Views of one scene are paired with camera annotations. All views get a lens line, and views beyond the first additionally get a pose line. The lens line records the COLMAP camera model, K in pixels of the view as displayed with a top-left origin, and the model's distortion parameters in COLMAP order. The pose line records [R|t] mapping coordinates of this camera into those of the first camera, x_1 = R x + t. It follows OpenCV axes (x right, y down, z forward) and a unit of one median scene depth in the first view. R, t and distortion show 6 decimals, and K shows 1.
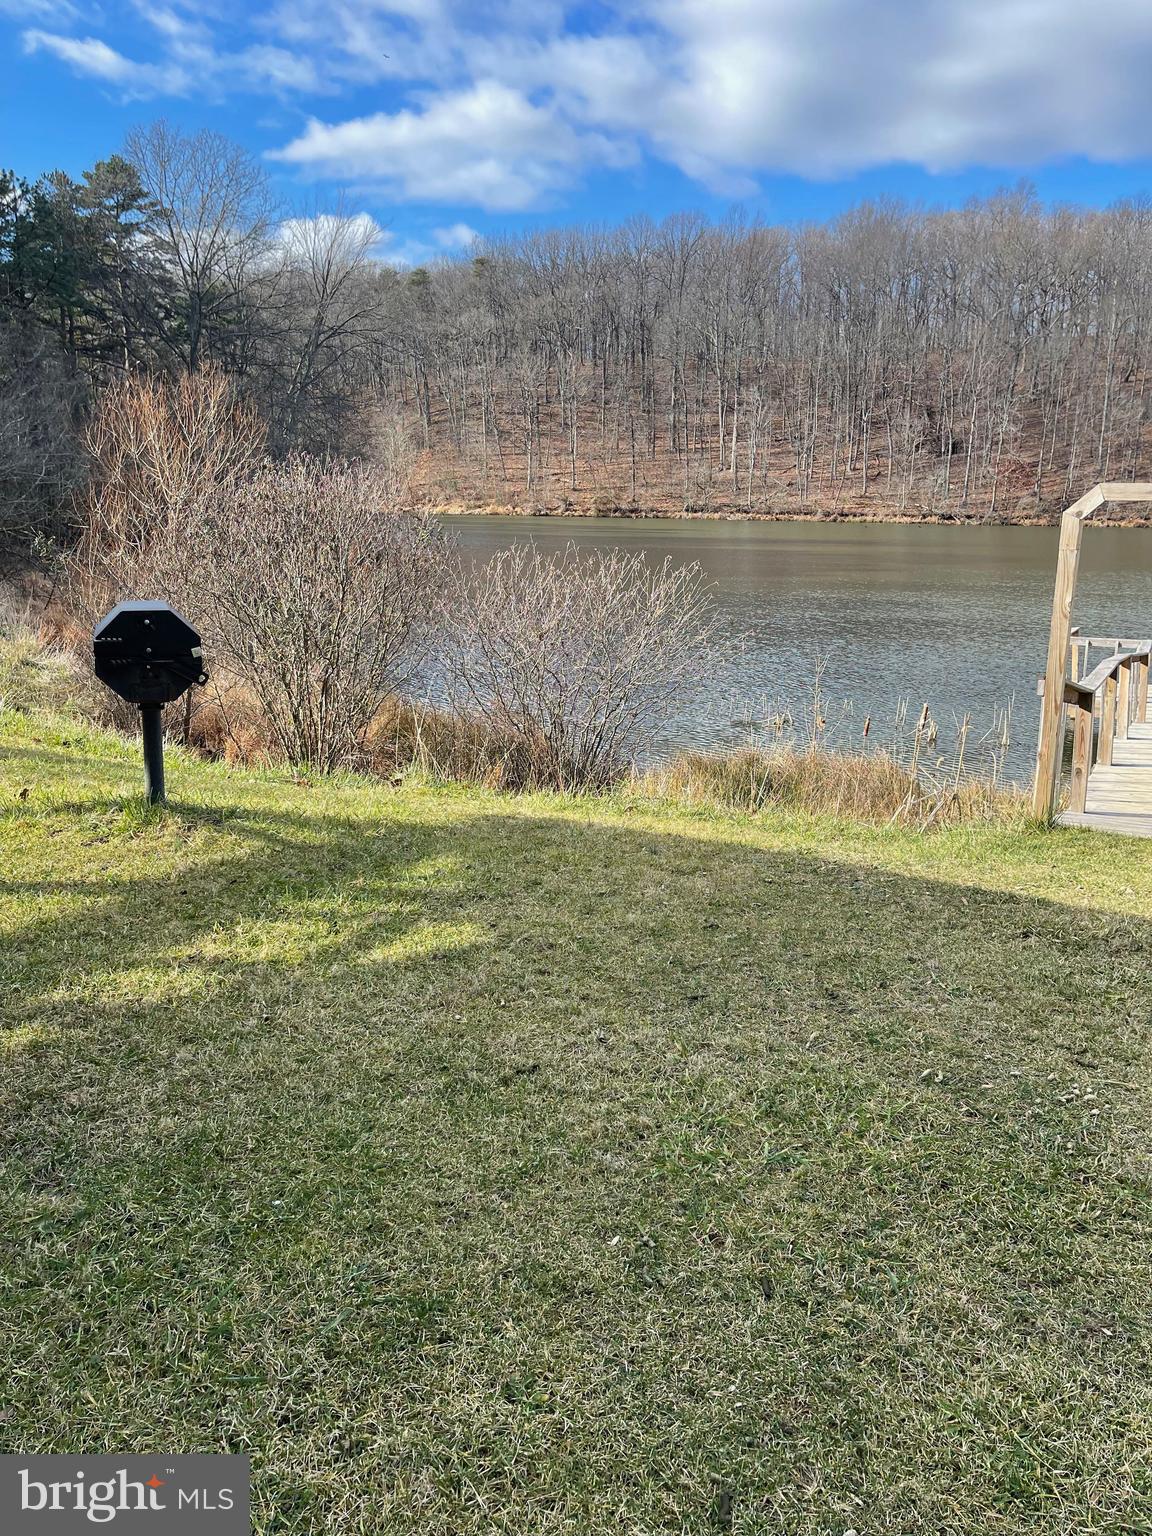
lens RADIAL K [[1145.6, 0, 586.6], [0, 1145.6, 774.4], [0, 0, 1]] dist [0.064218, -0.081106]
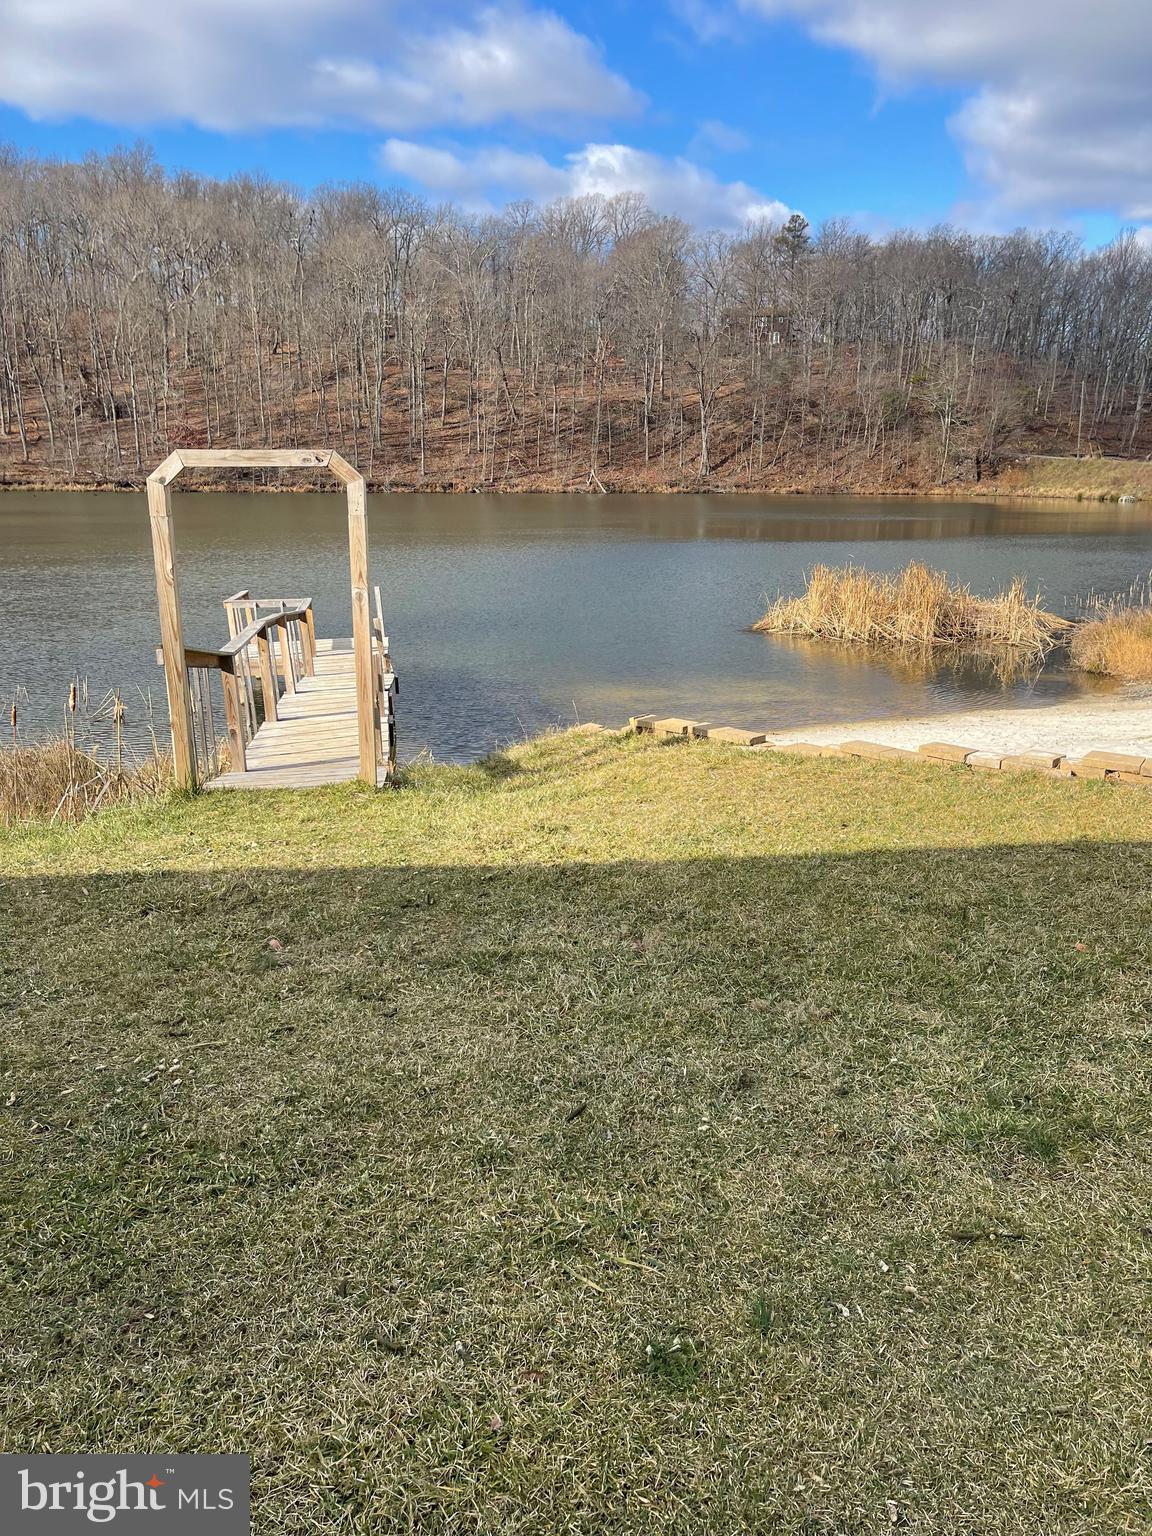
lens RADIAL K [[1120.3, 0, 615.5], [0, 1120.3, 771.5], [0, 0, 1]] dist [0.059128, -0.062204]
pose [[0.794051, -0.168581, 0.584007, 0.129123], [0.151134, 0.985356, 0.078945, 0.004488], [-0.588763, 0.025577, 0.807901, -0.010364]]
